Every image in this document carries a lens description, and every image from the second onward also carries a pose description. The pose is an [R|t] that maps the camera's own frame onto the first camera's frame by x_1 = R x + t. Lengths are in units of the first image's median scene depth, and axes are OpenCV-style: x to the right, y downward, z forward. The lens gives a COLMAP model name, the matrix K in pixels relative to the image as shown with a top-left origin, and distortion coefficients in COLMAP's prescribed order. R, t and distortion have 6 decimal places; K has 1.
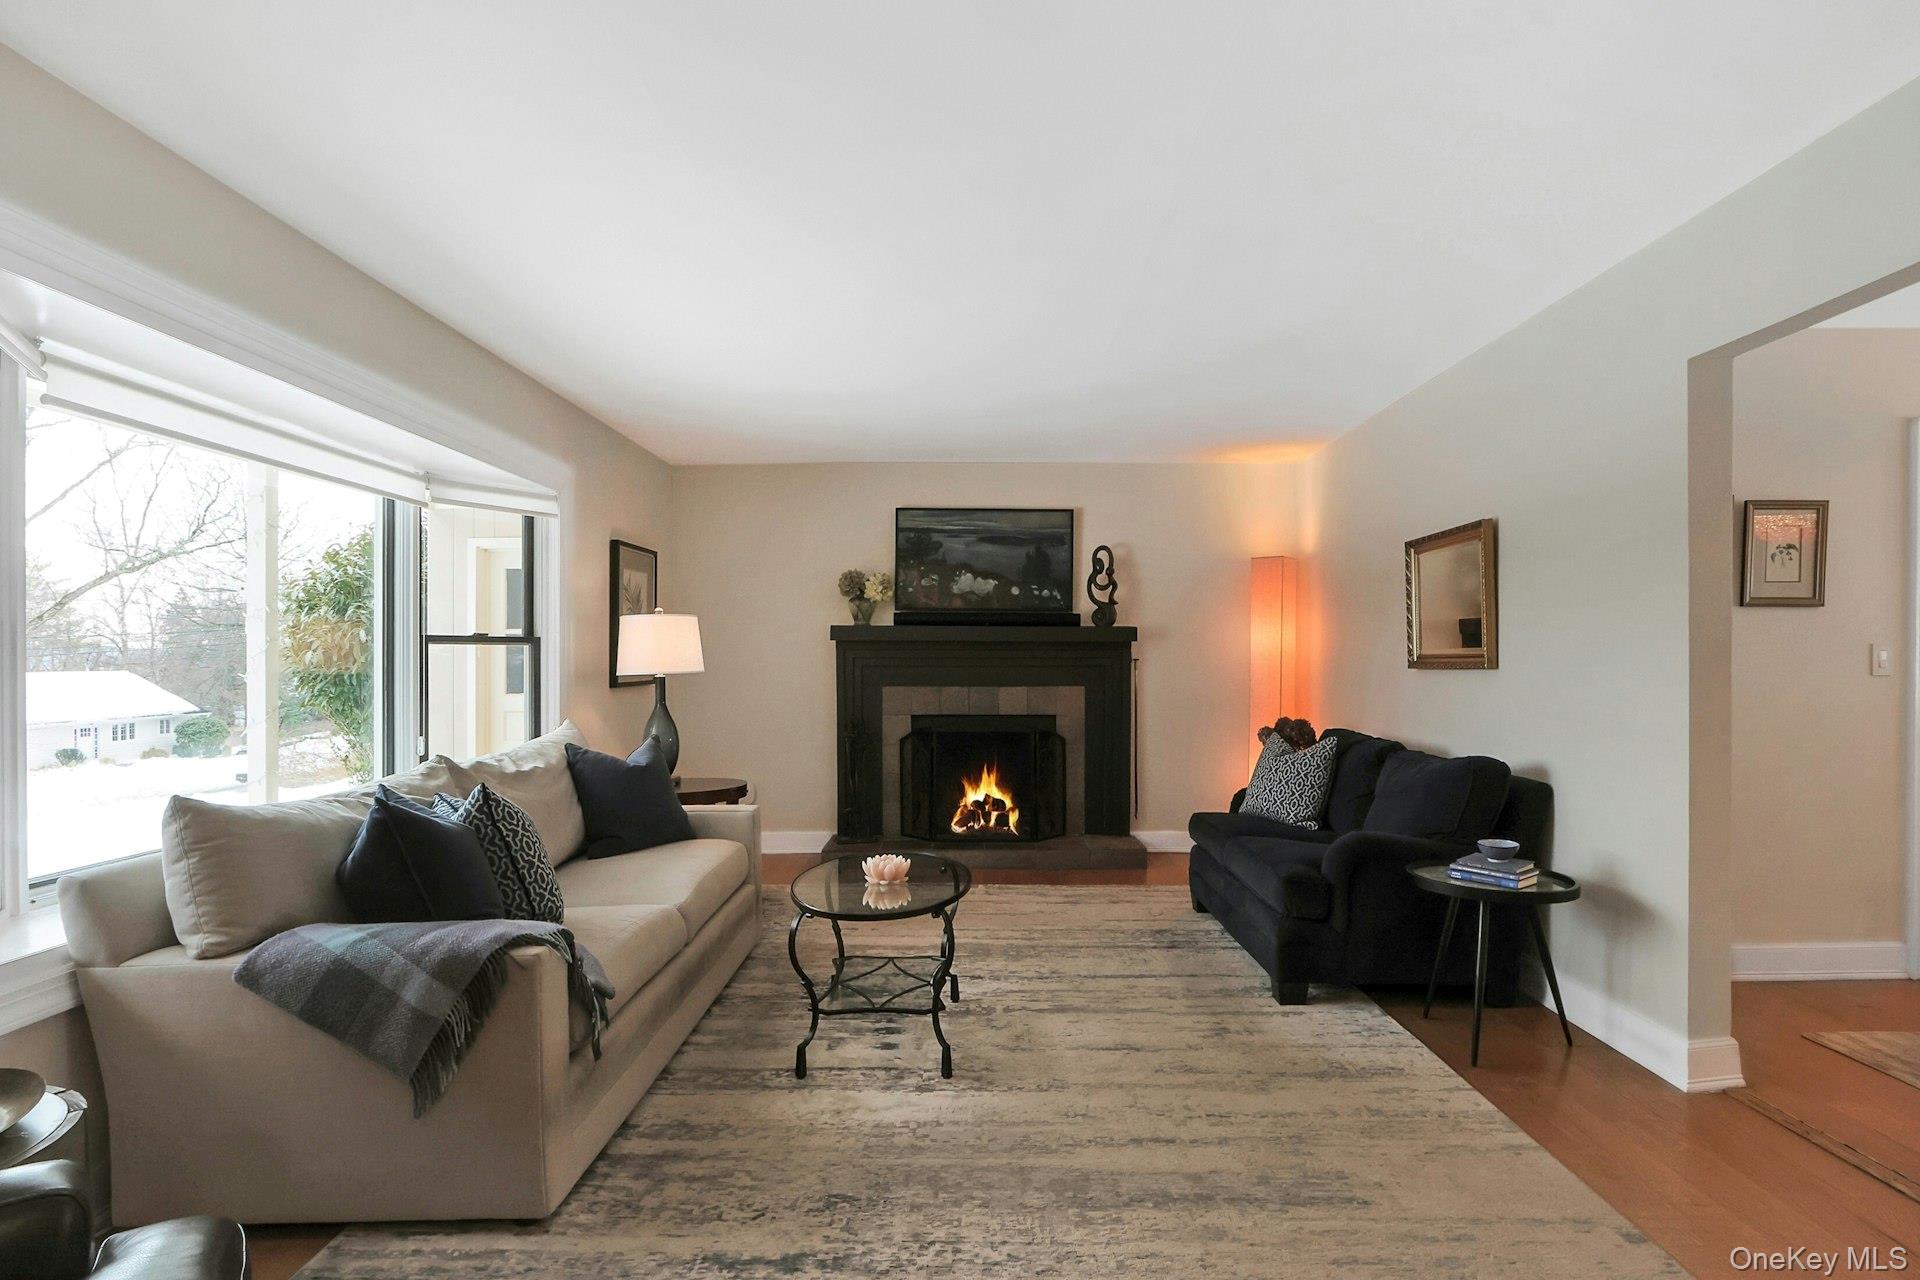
lens RADIAL K [[998.3, 0, 974.2], [0, 998.3, 660.0], [0, 0, 1]] dist [-0.006682, -0.000305]
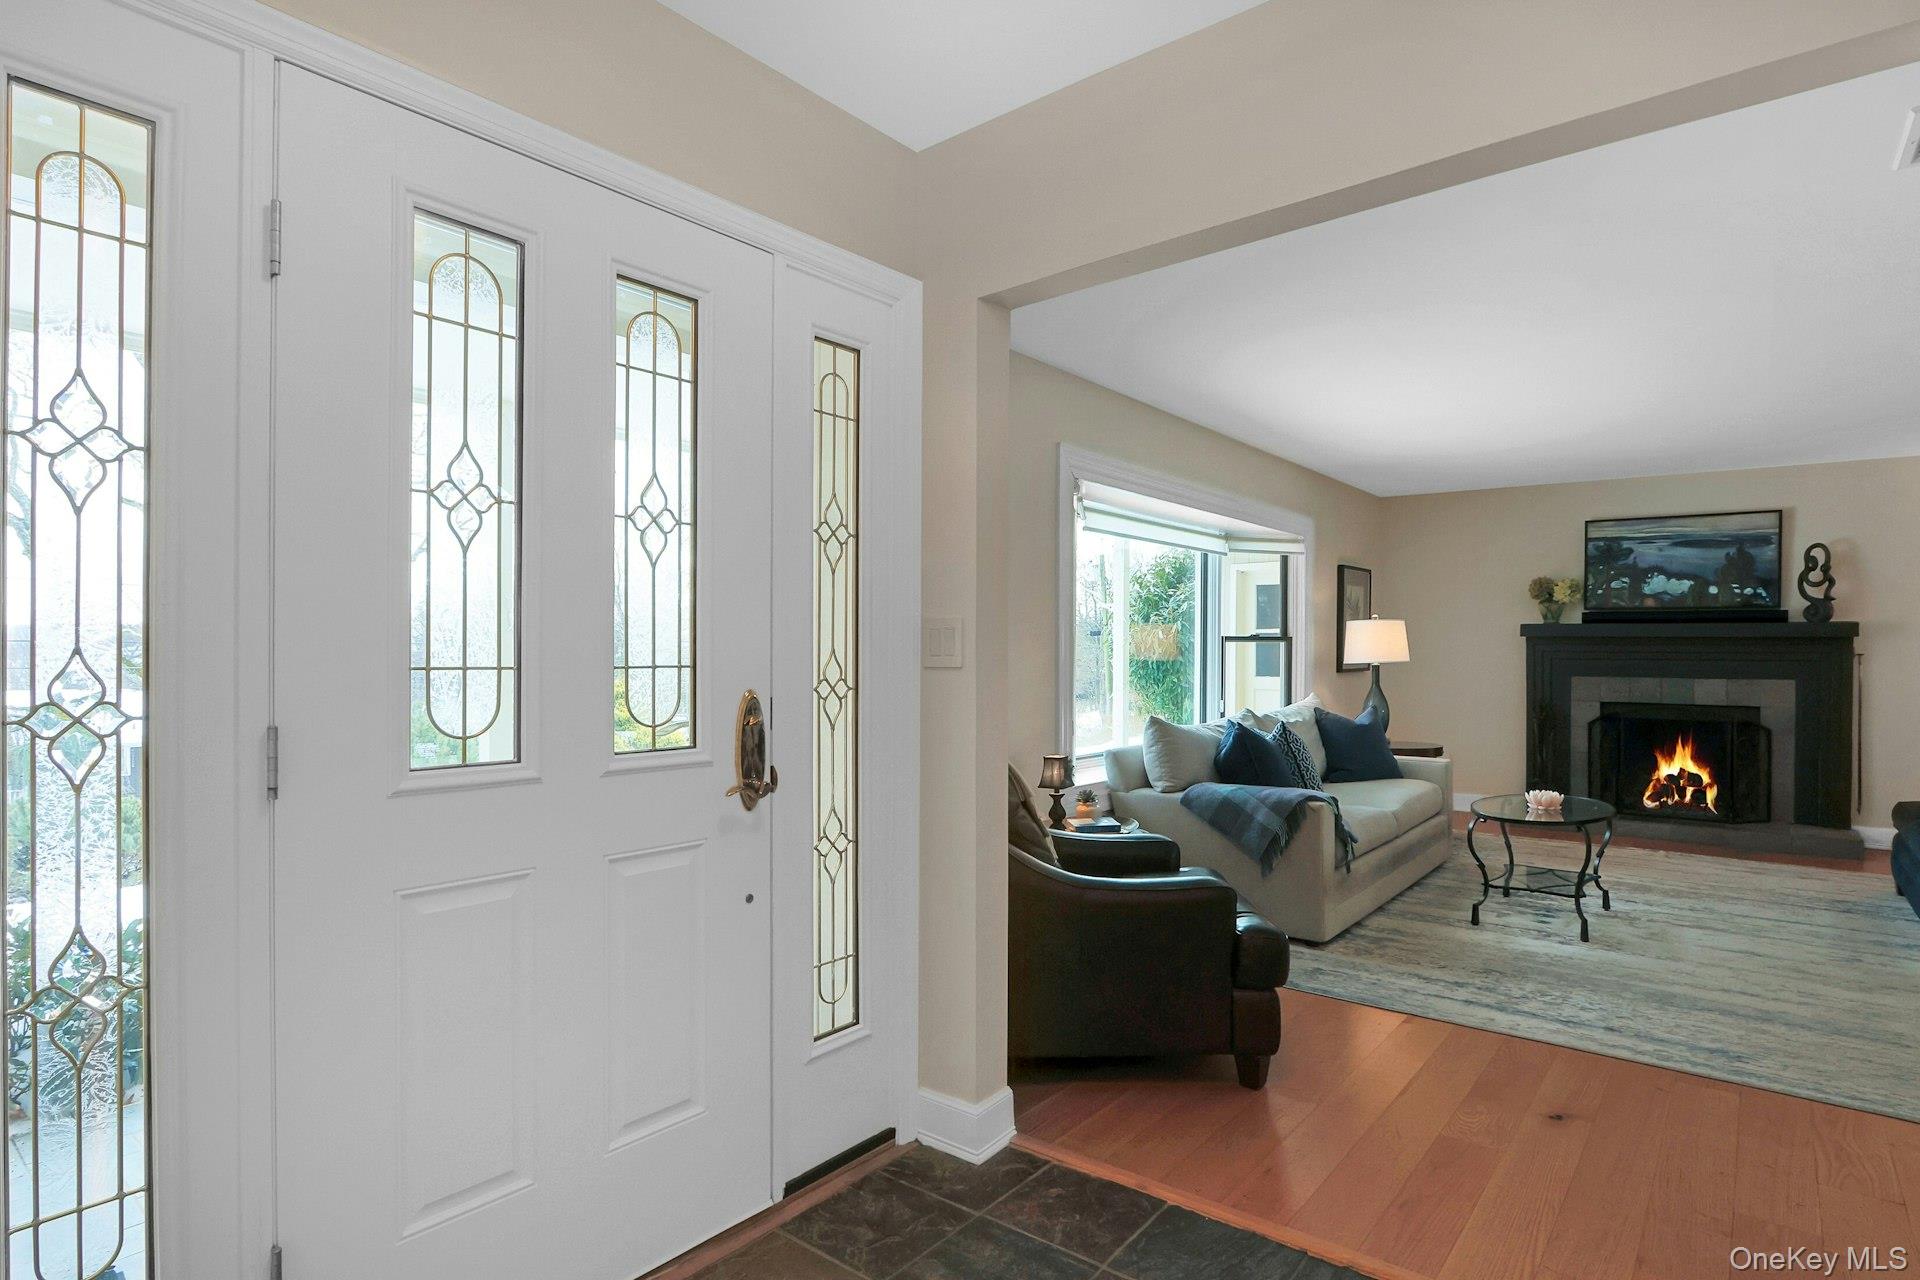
lens RADIAL K [[998.3, 0, 974.2], [0, 998.3, 660.0], [0, 0, 1]] dist [-0.006682, -0.000305]
pose [[0.783413, 0.010057, -0.621420, 0.109897], [-0.004328, 0.999933, 0.010727, -0.002403], [0.621486, -0.005715, 0.783404, -0.436830]]
